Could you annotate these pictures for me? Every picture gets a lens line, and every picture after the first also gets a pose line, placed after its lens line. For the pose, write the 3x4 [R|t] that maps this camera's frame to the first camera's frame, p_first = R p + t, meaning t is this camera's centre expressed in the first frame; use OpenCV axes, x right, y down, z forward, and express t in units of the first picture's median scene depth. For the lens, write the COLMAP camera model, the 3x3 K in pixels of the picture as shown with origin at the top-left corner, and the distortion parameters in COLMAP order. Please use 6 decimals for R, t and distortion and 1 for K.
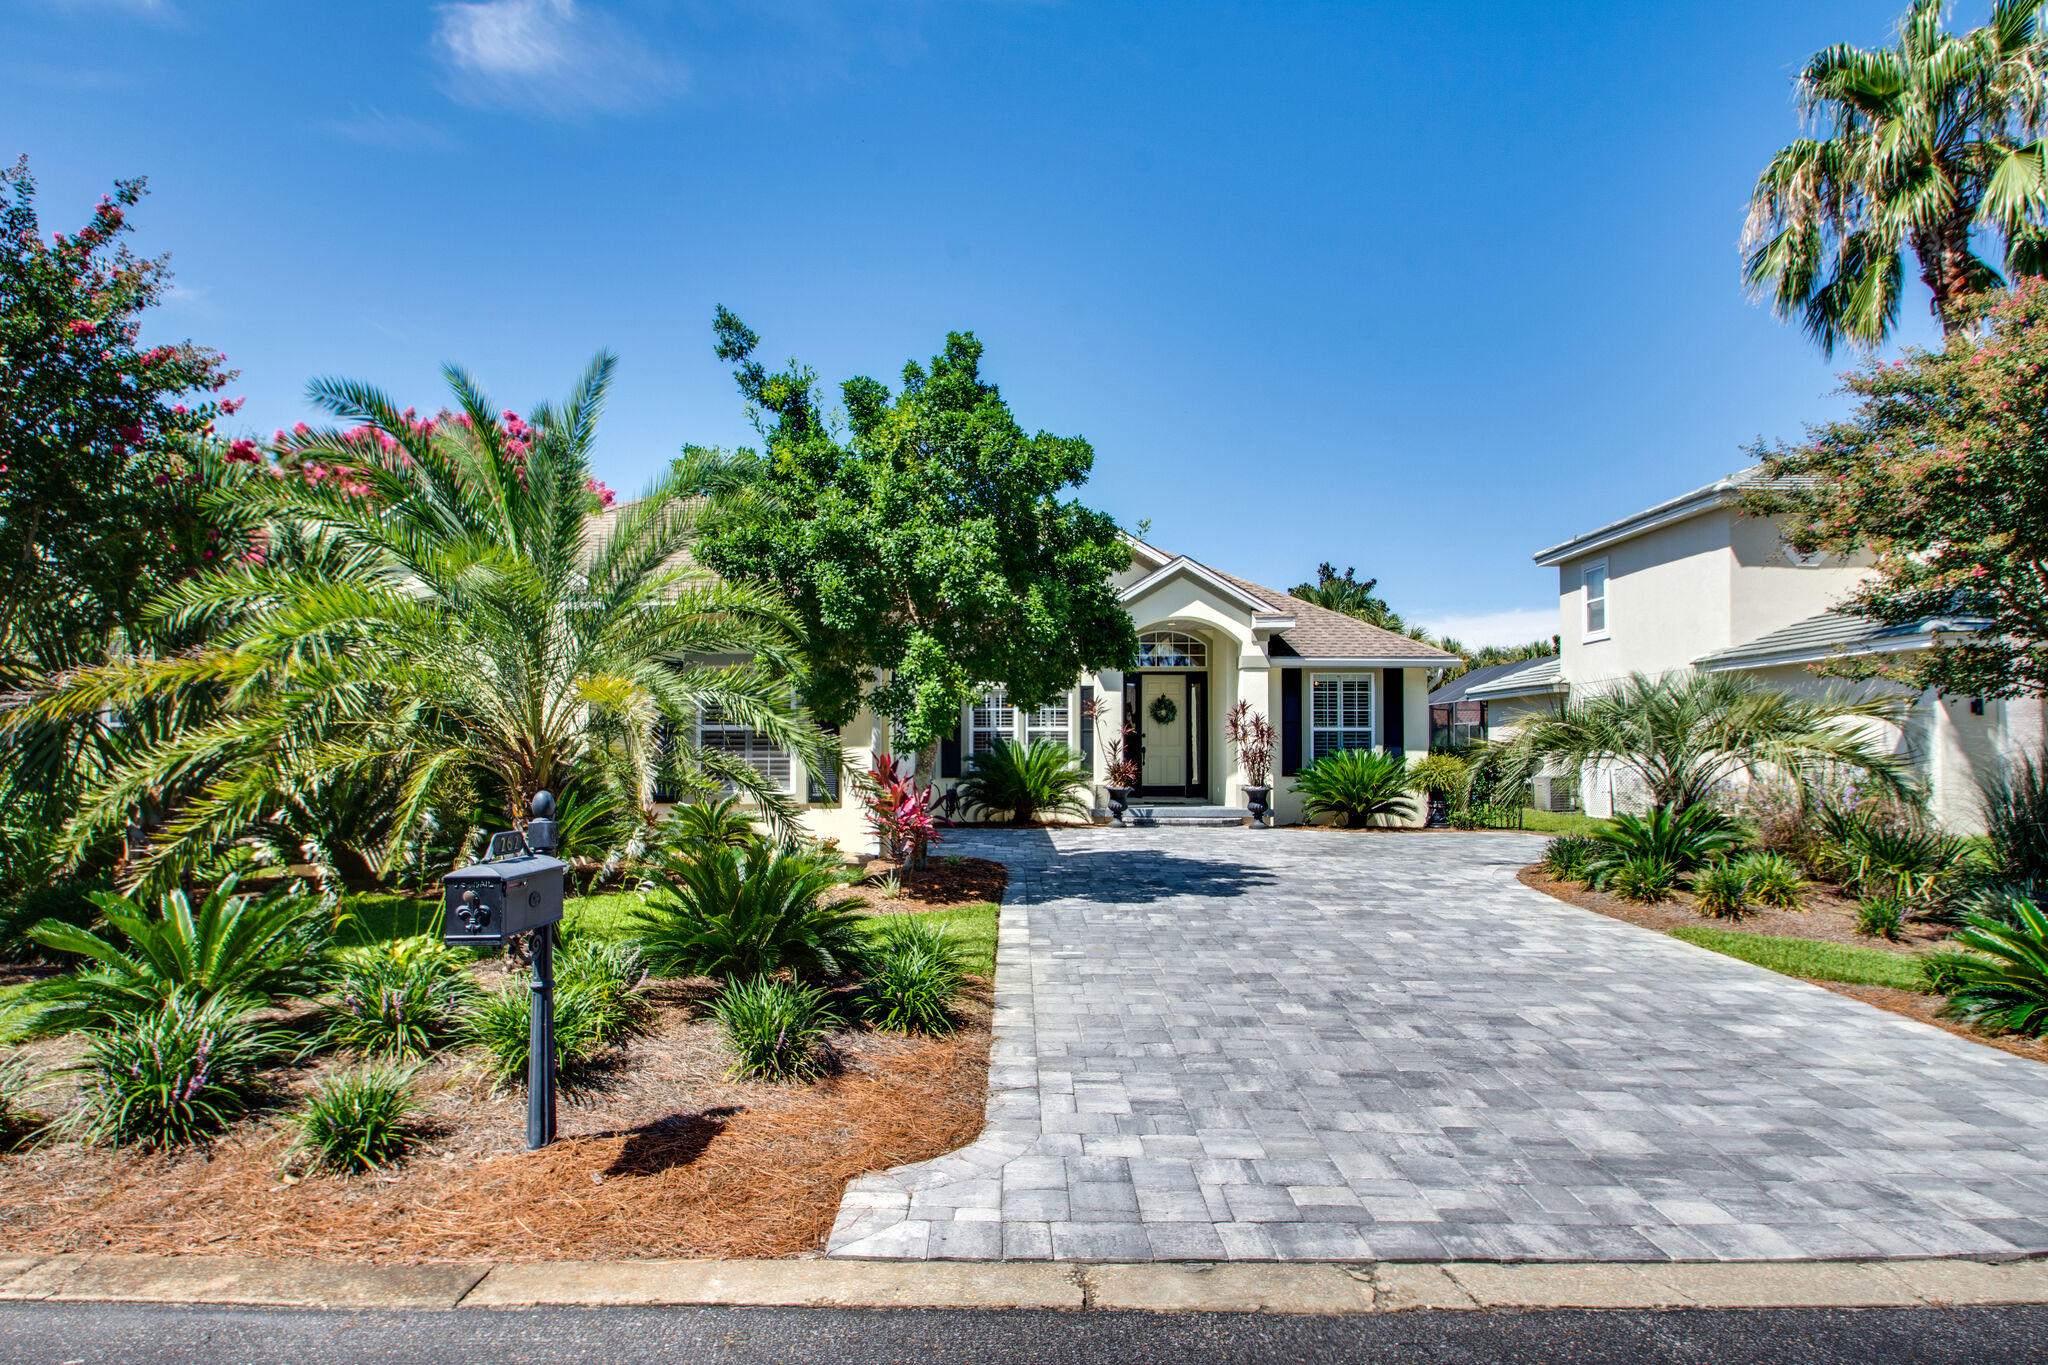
lens RADIAL K [[1170.1, 0, 996.4], [0, 1170.1, 738.1], [0, 0, 1]] dist [0.004089, -0.000400]
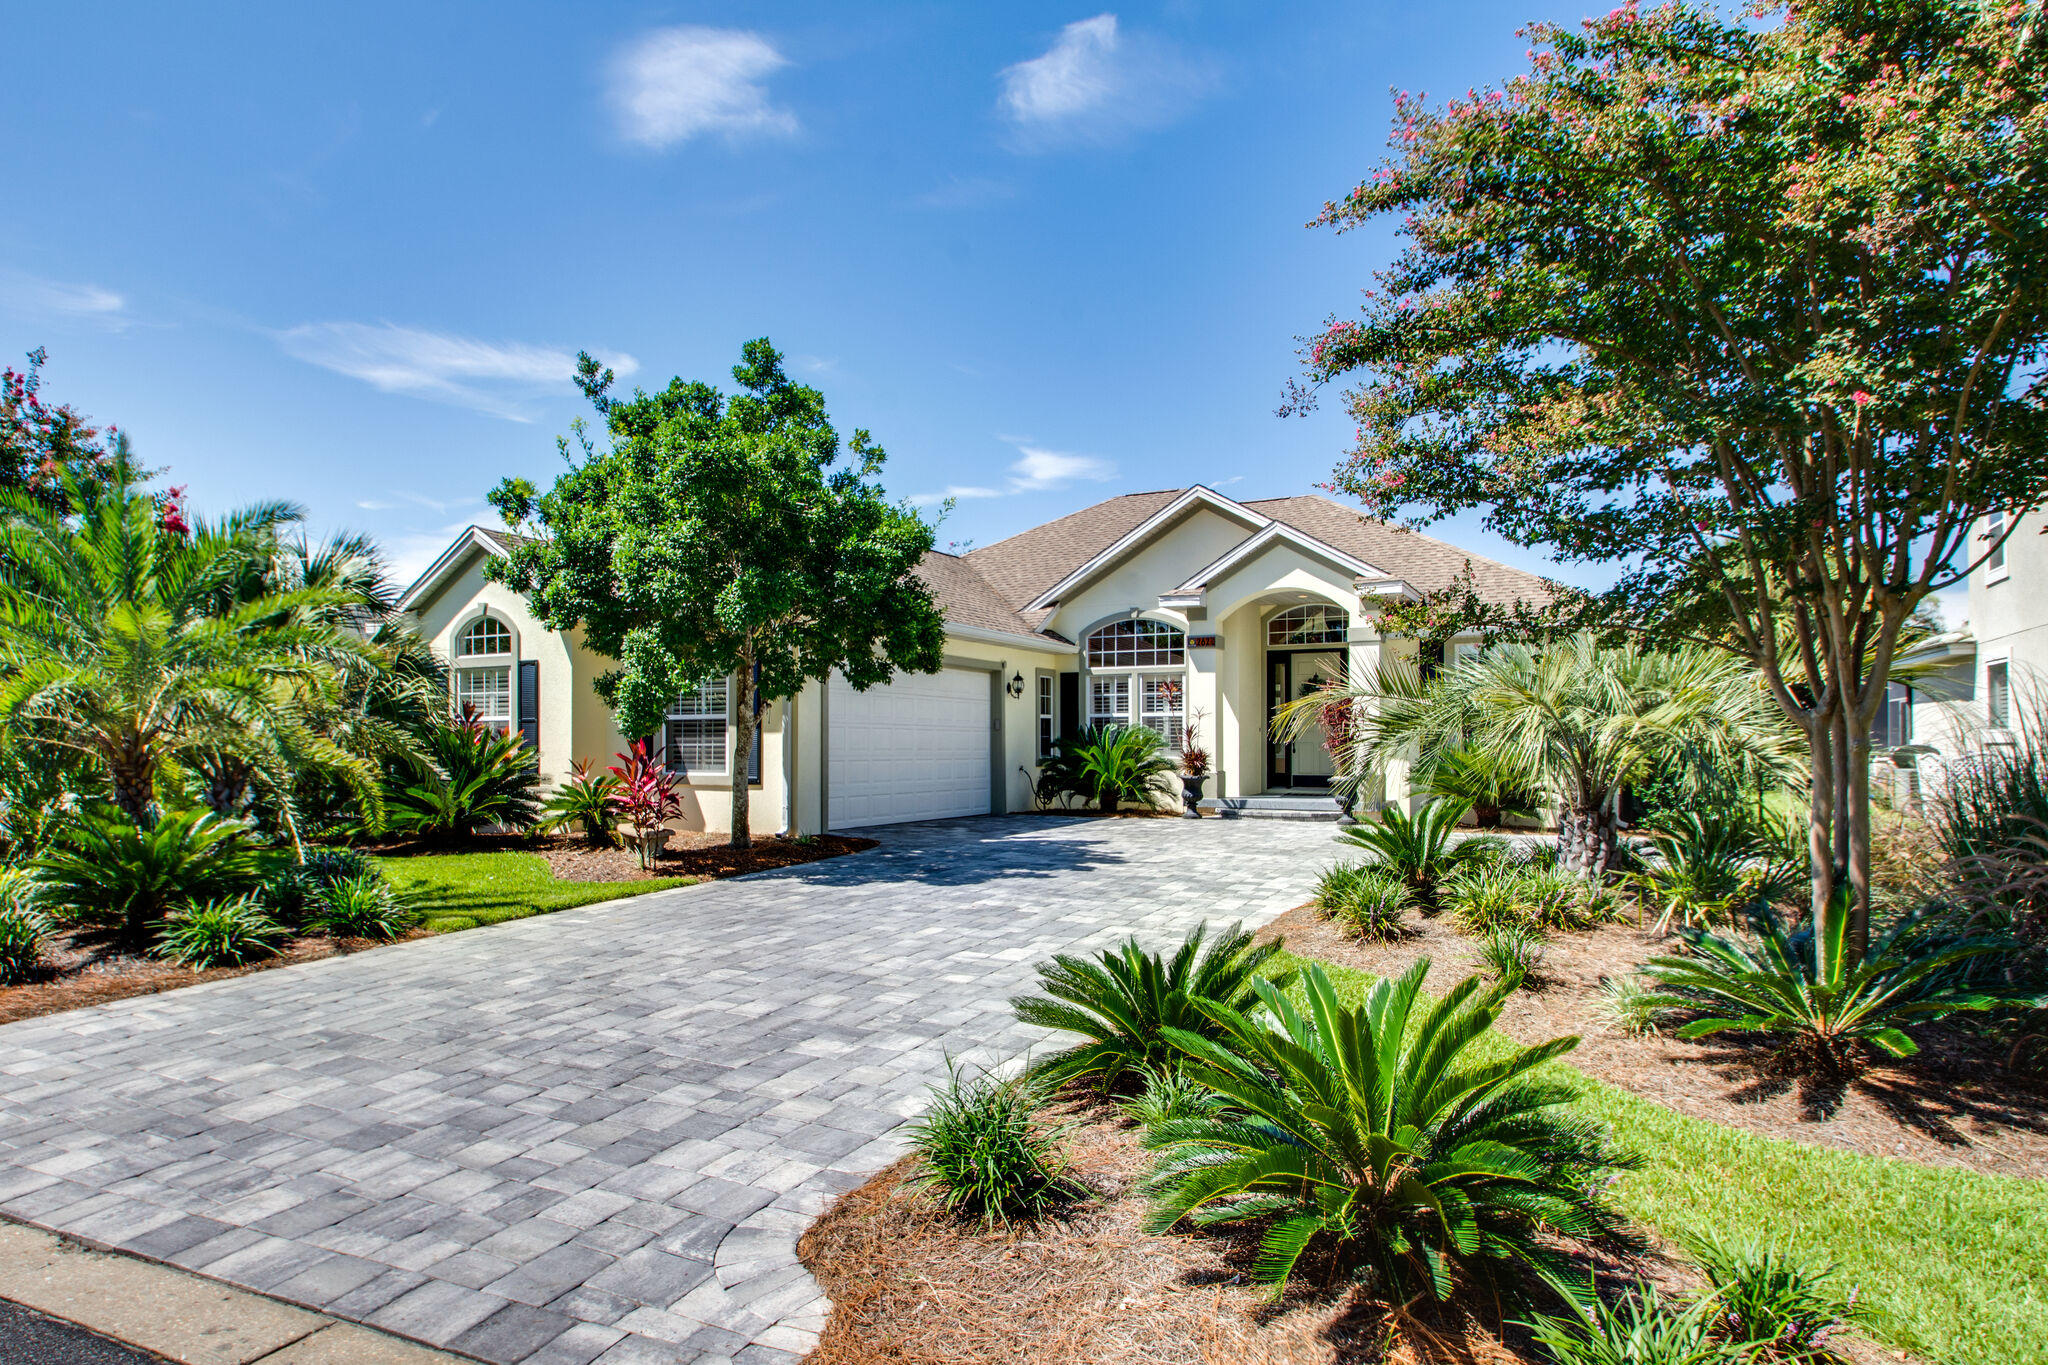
lens RADIAL K [[1170.1, 0, 996.4], [0, 1170.1, 738.1], [0, 0, 1]] dist [0.004089, -0.000400]
pose [[0.886755, -0.003819, -0.462224, 0.367167], [0.007632, 0.999951, 0.006381, 0.004770], [0.462177, -0.009186, 0.886740, 0.091857]]
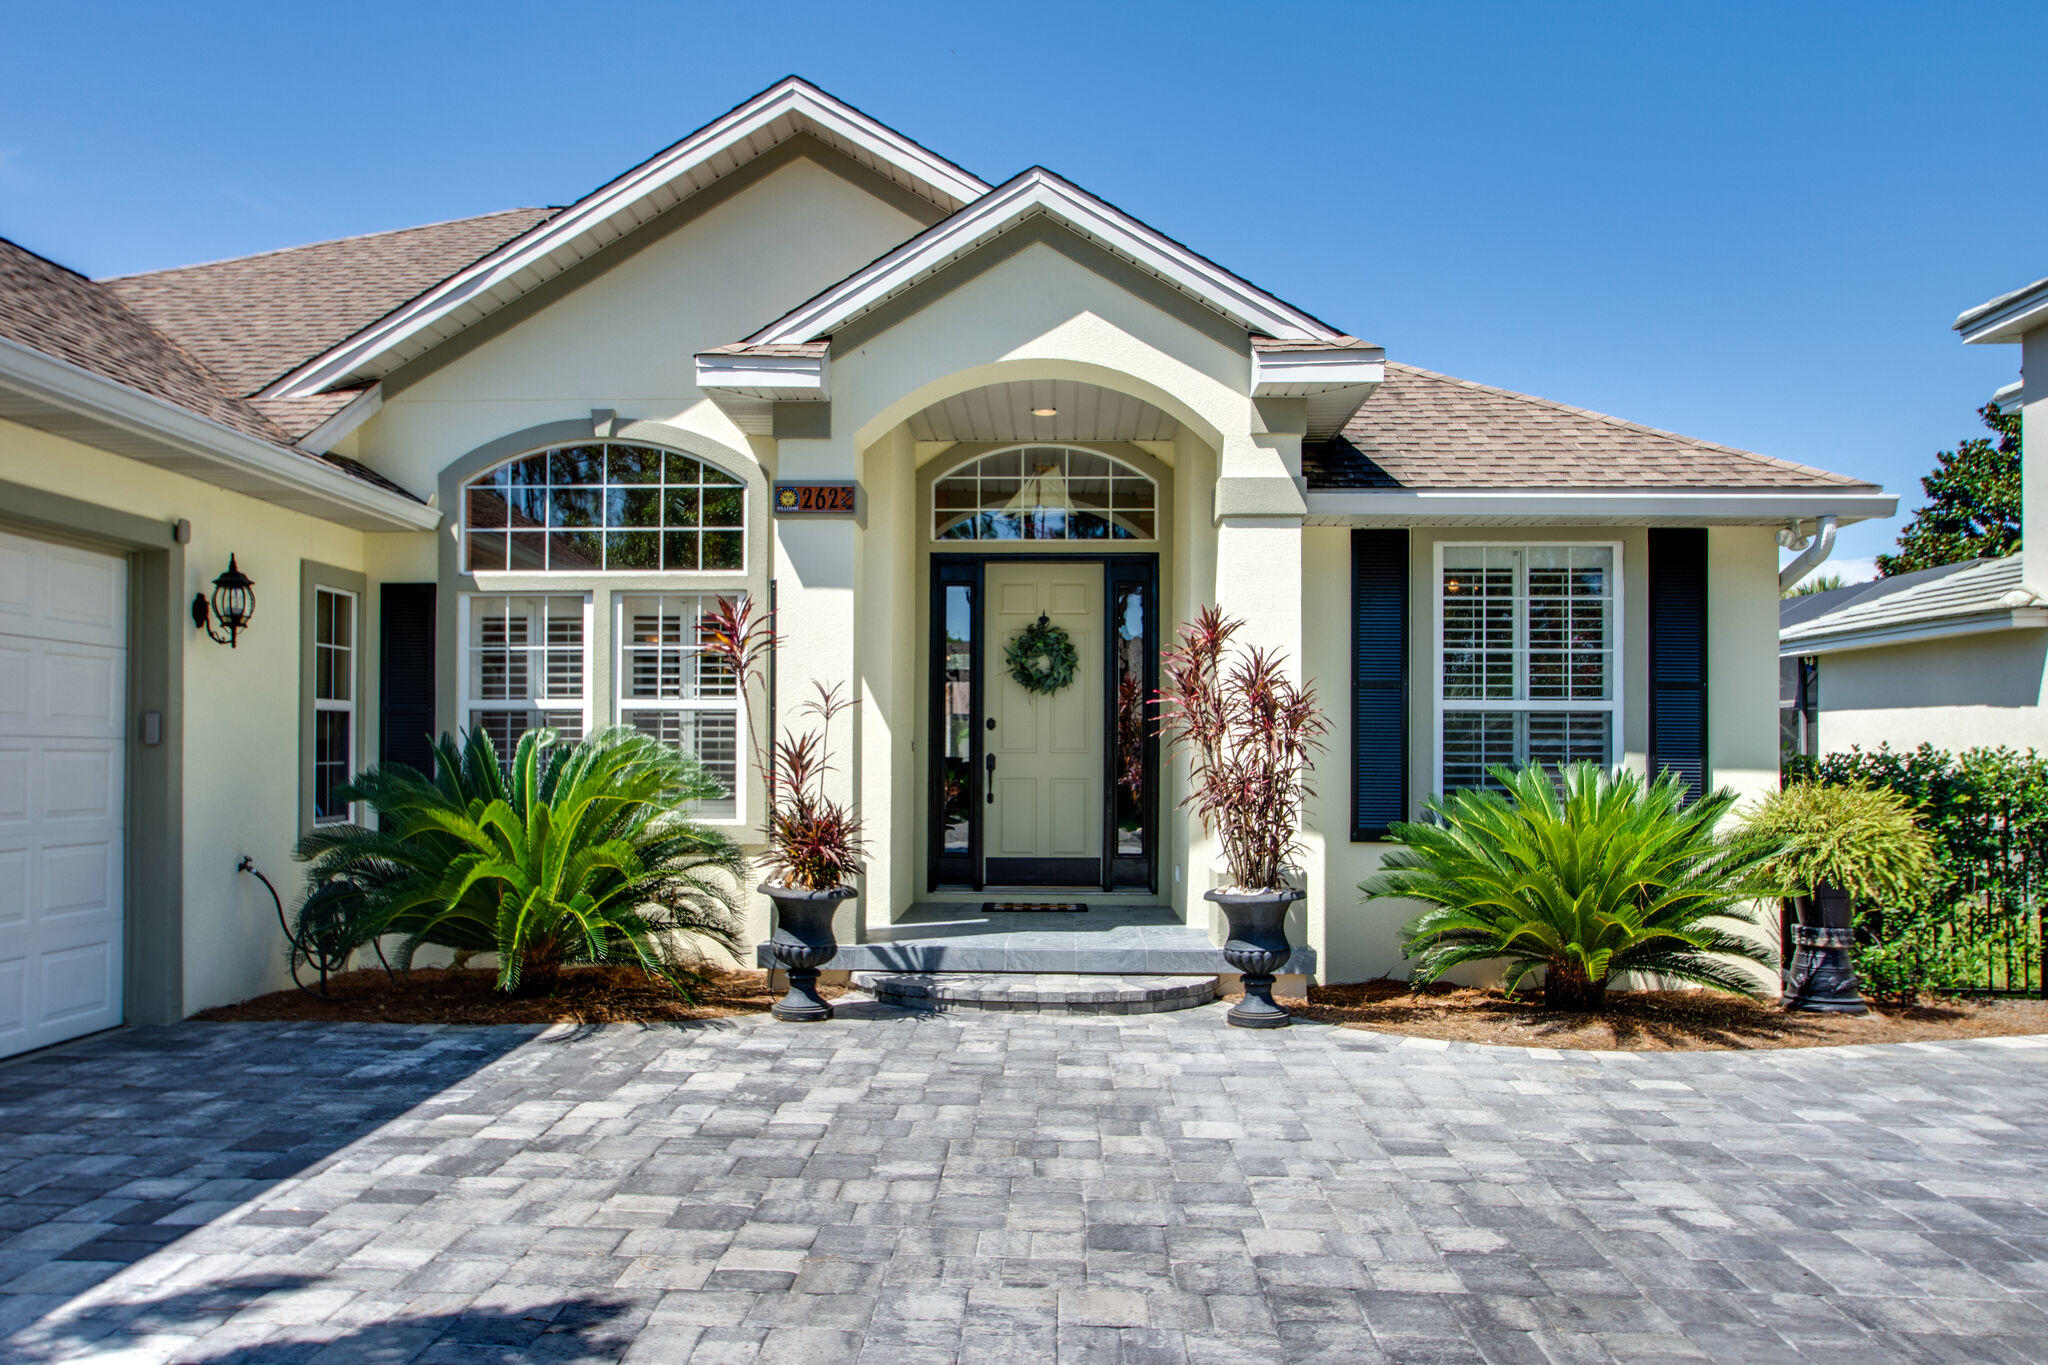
lens RADIAL K [[1478.4, 0, 996.0], [0, 1478.4, 737.2], [0, 0, 1]] dist [0.000466, 0.003276]
pose [[0.999387, 0.002789, -0.034903, 0.155554], [-0.002729, 0.999995, 0.001783, 0.001242], [0.034908, -0.001686, 0.999389, 0.563138]]
